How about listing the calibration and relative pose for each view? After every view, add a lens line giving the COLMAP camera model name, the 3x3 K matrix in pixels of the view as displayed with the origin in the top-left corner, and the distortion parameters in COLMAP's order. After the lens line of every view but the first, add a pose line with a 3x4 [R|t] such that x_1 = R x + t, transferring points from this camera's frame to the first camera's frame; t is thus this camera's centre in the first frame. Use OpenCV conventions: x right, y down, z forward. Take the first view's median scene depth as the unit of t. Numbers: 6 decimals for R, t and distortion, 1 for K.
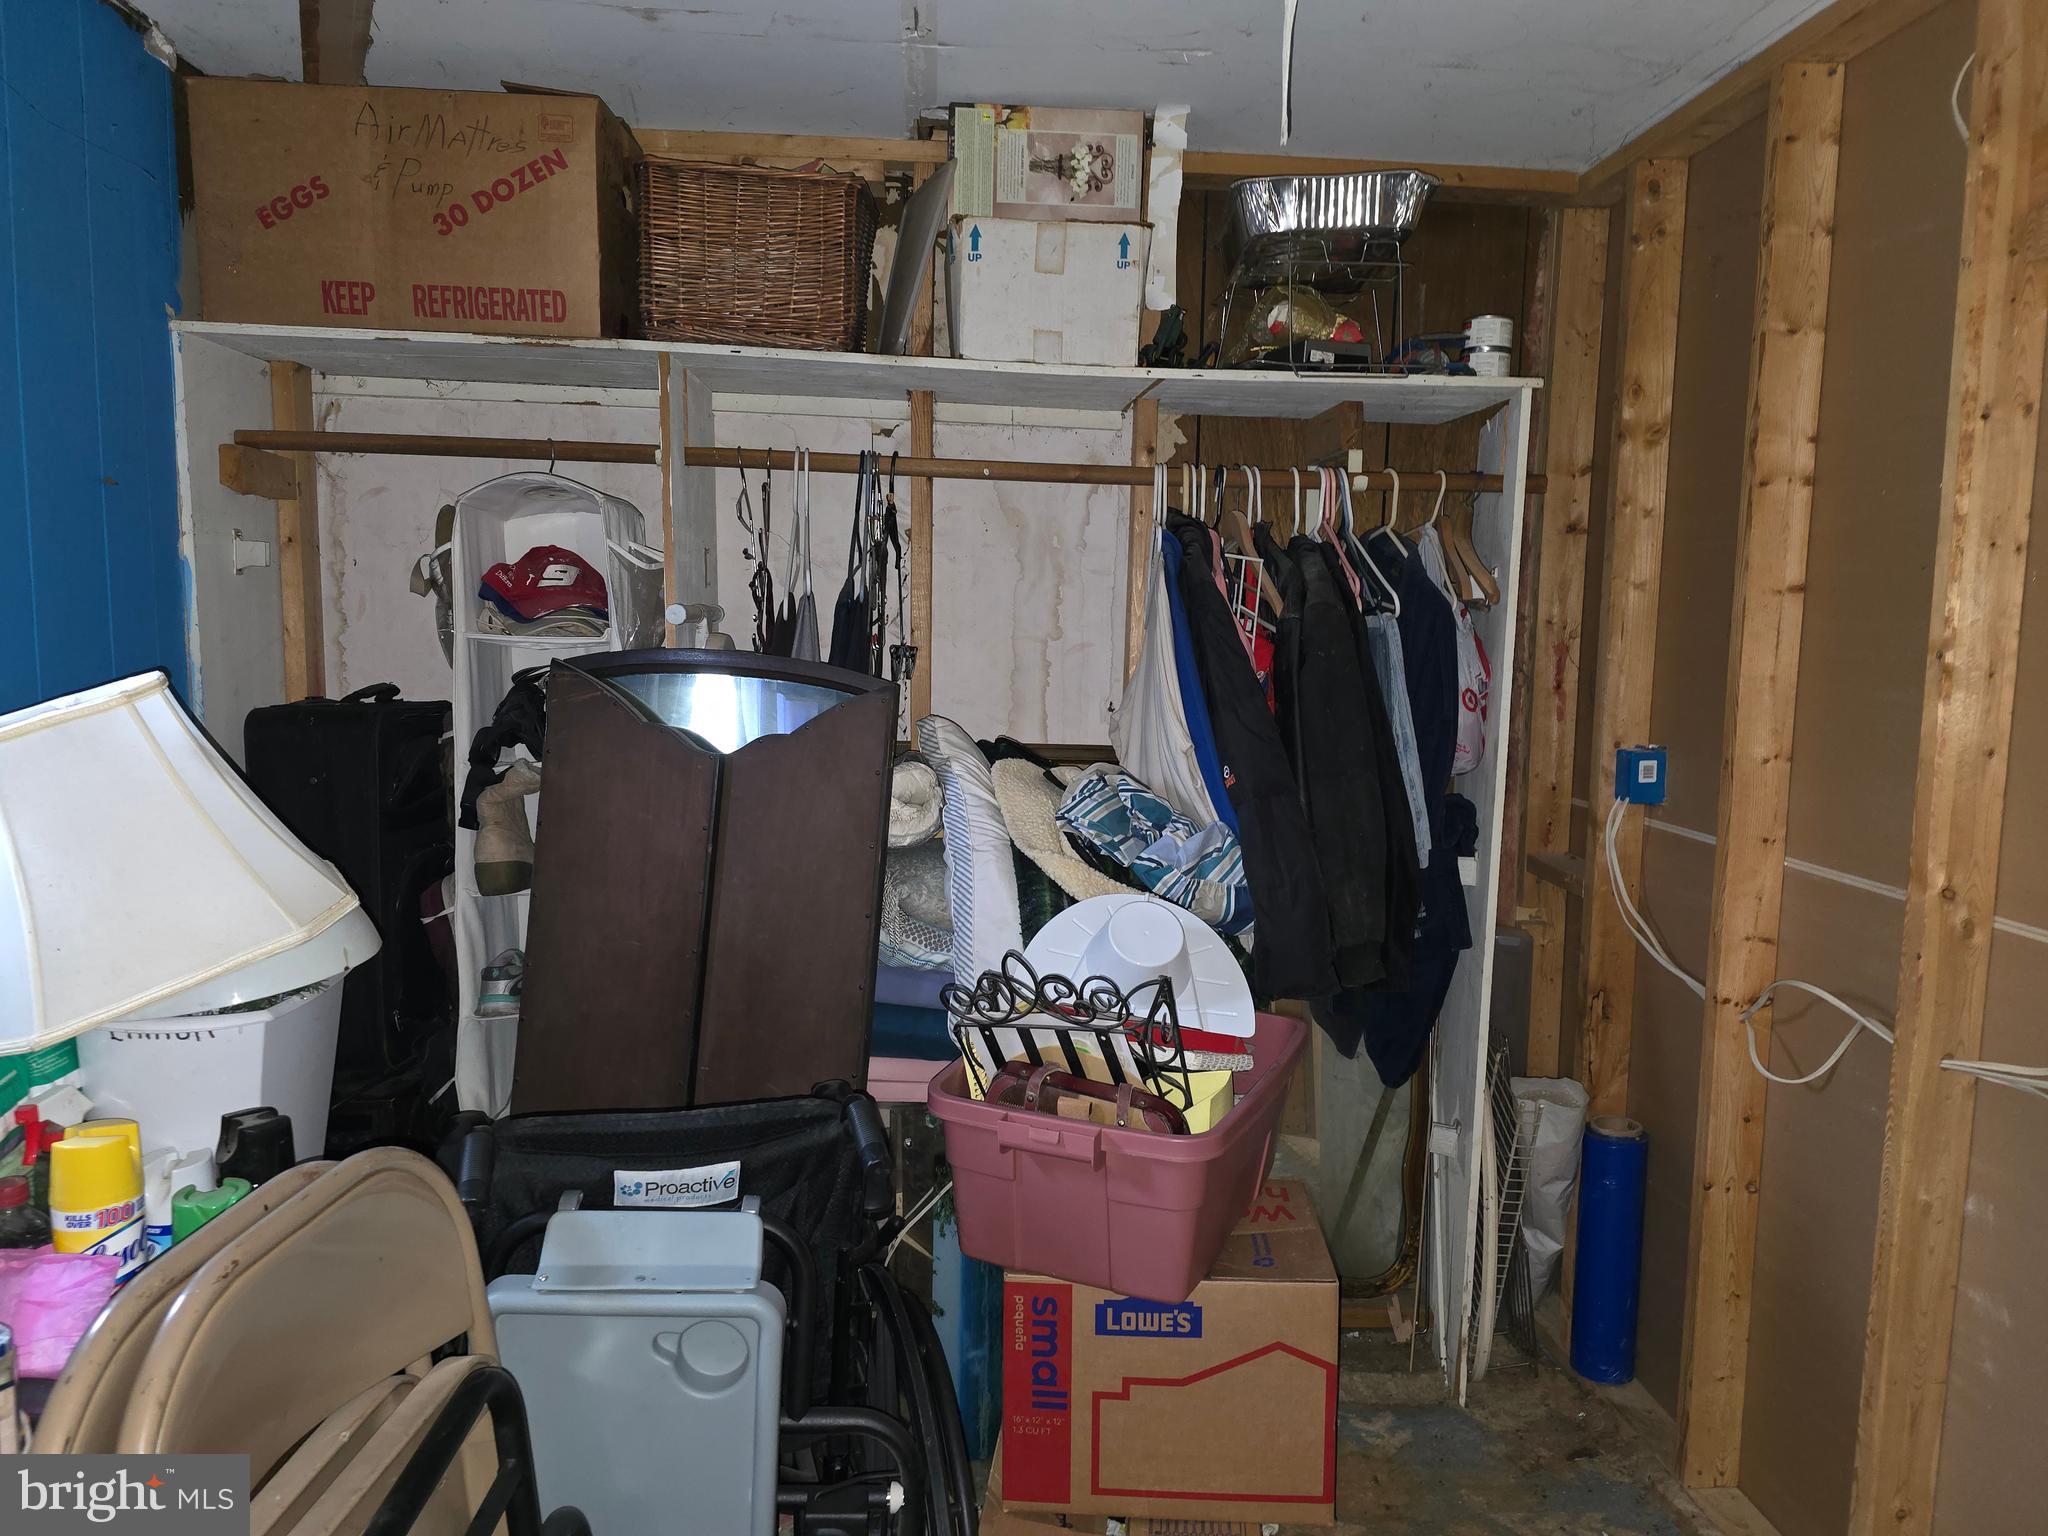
lens RADIAL K [[1368.5, 0, 1023.3], [0, 1368.5, 771.2], [0, 0, 1]] dist [0.051644, -0.031846]
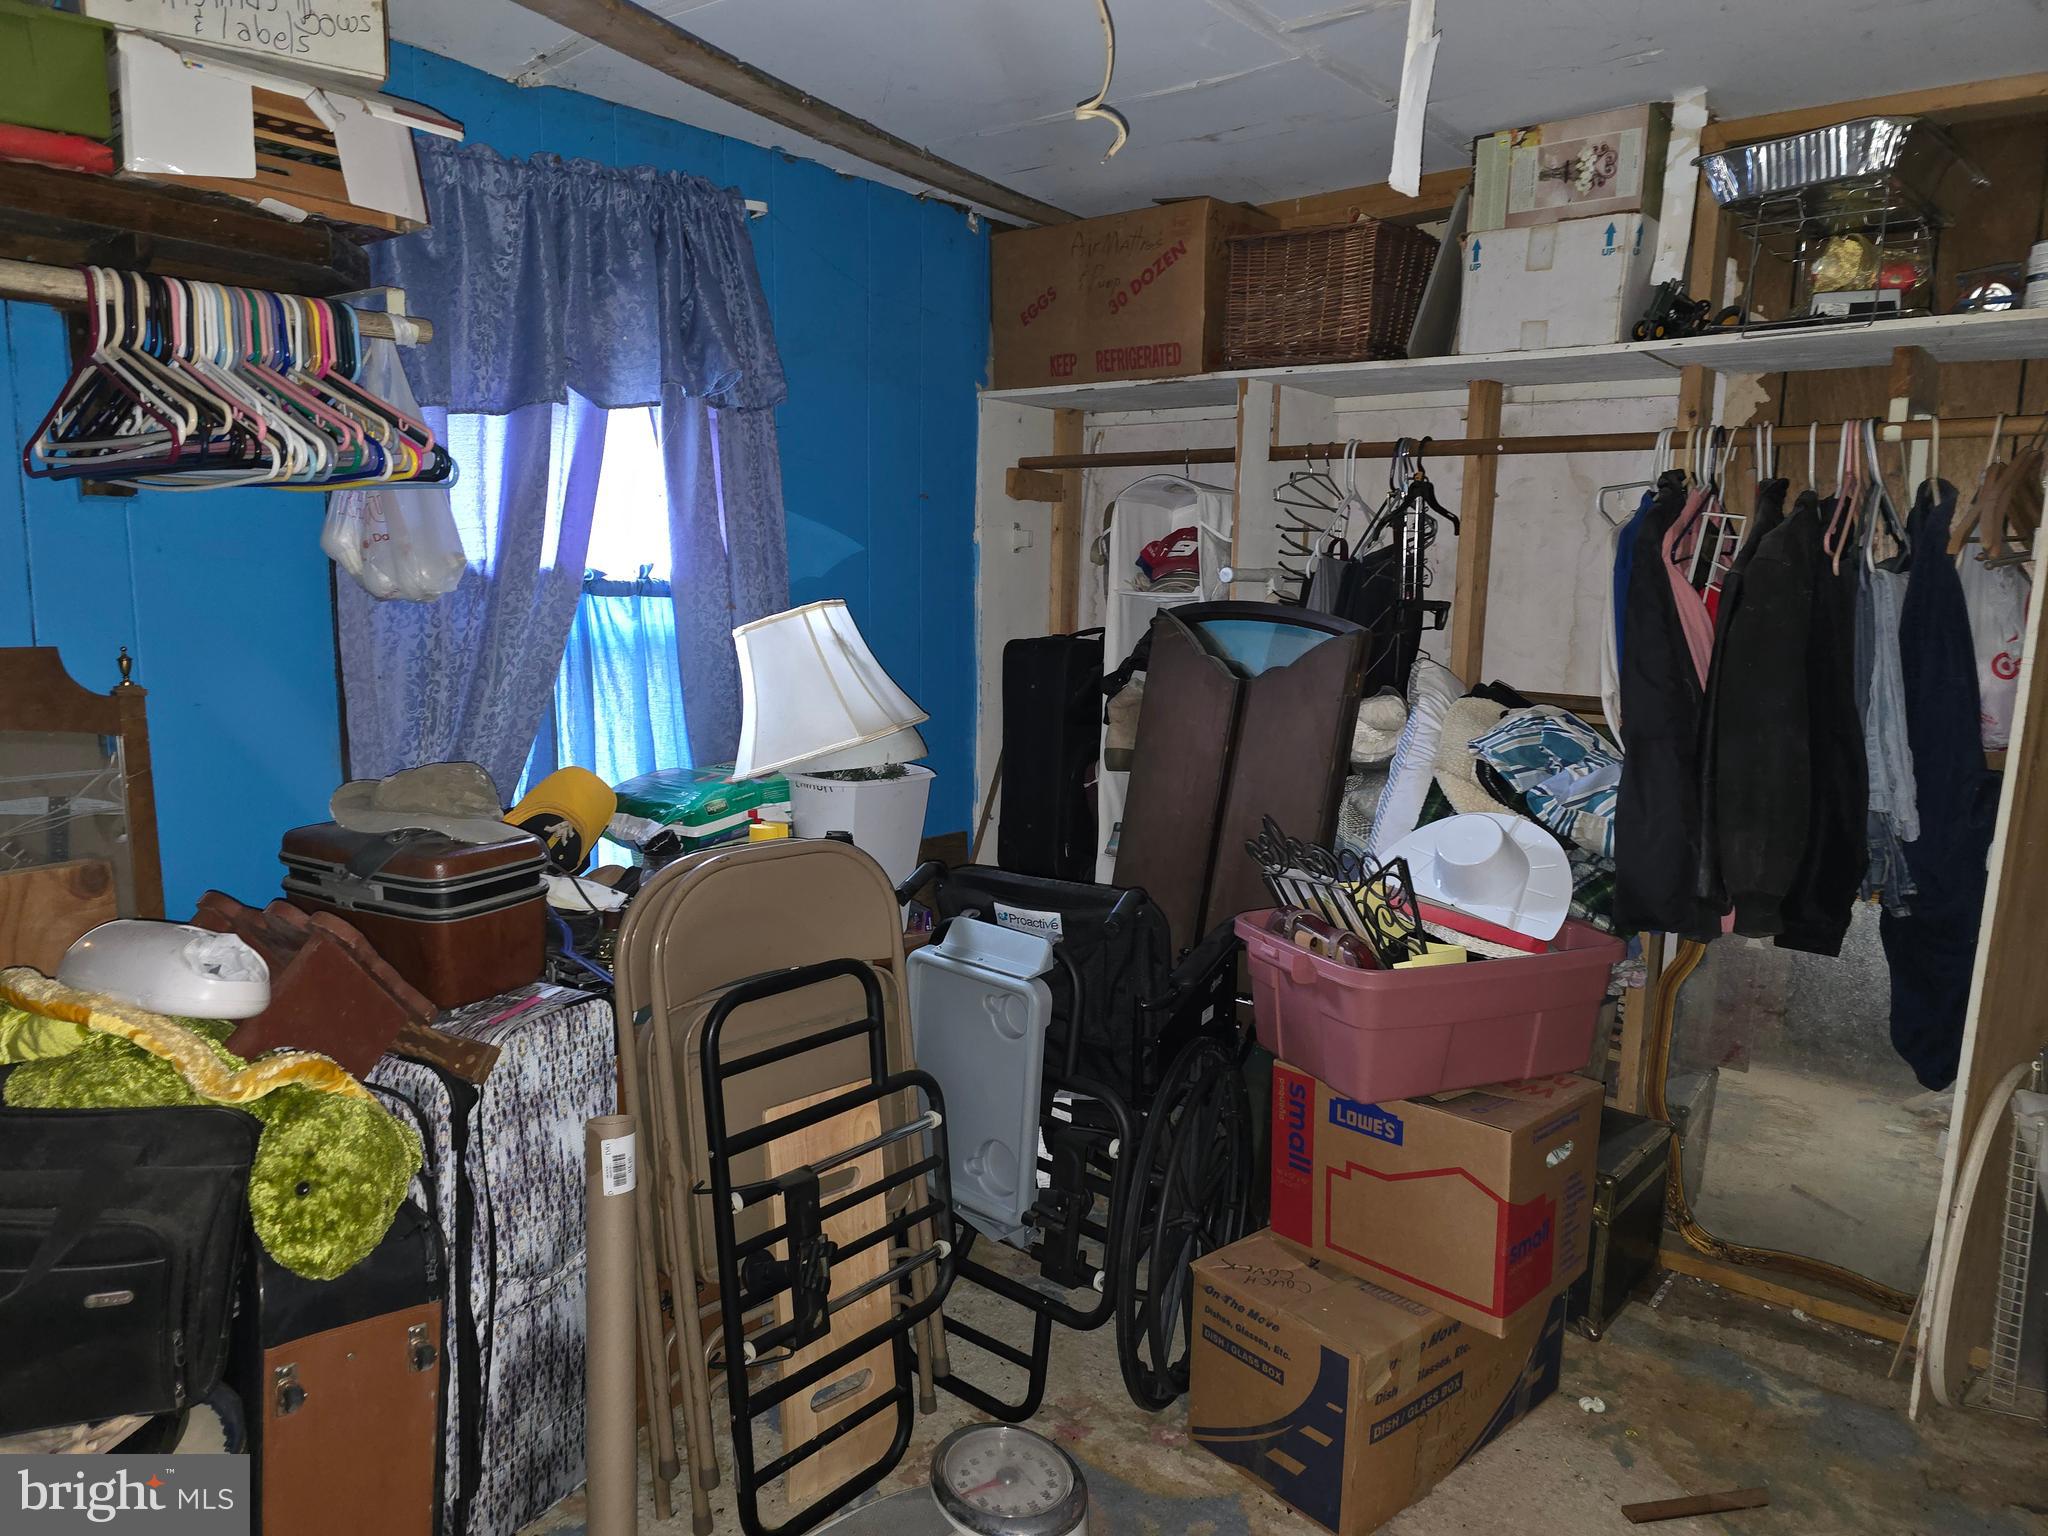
lens RADIAL K [[1368.5, 0, 1015.7], [0, 1368.5, 782.1], [0, 0, 1]] dist [0.051644, -0.031846]
pose [[0.733626, 0.098396, -0.672392, 0.511417], [-0.086320, 0.994940, 0.051416, 0.036305], [0.674049, 0.020321, 0.738407, -0.124853]]
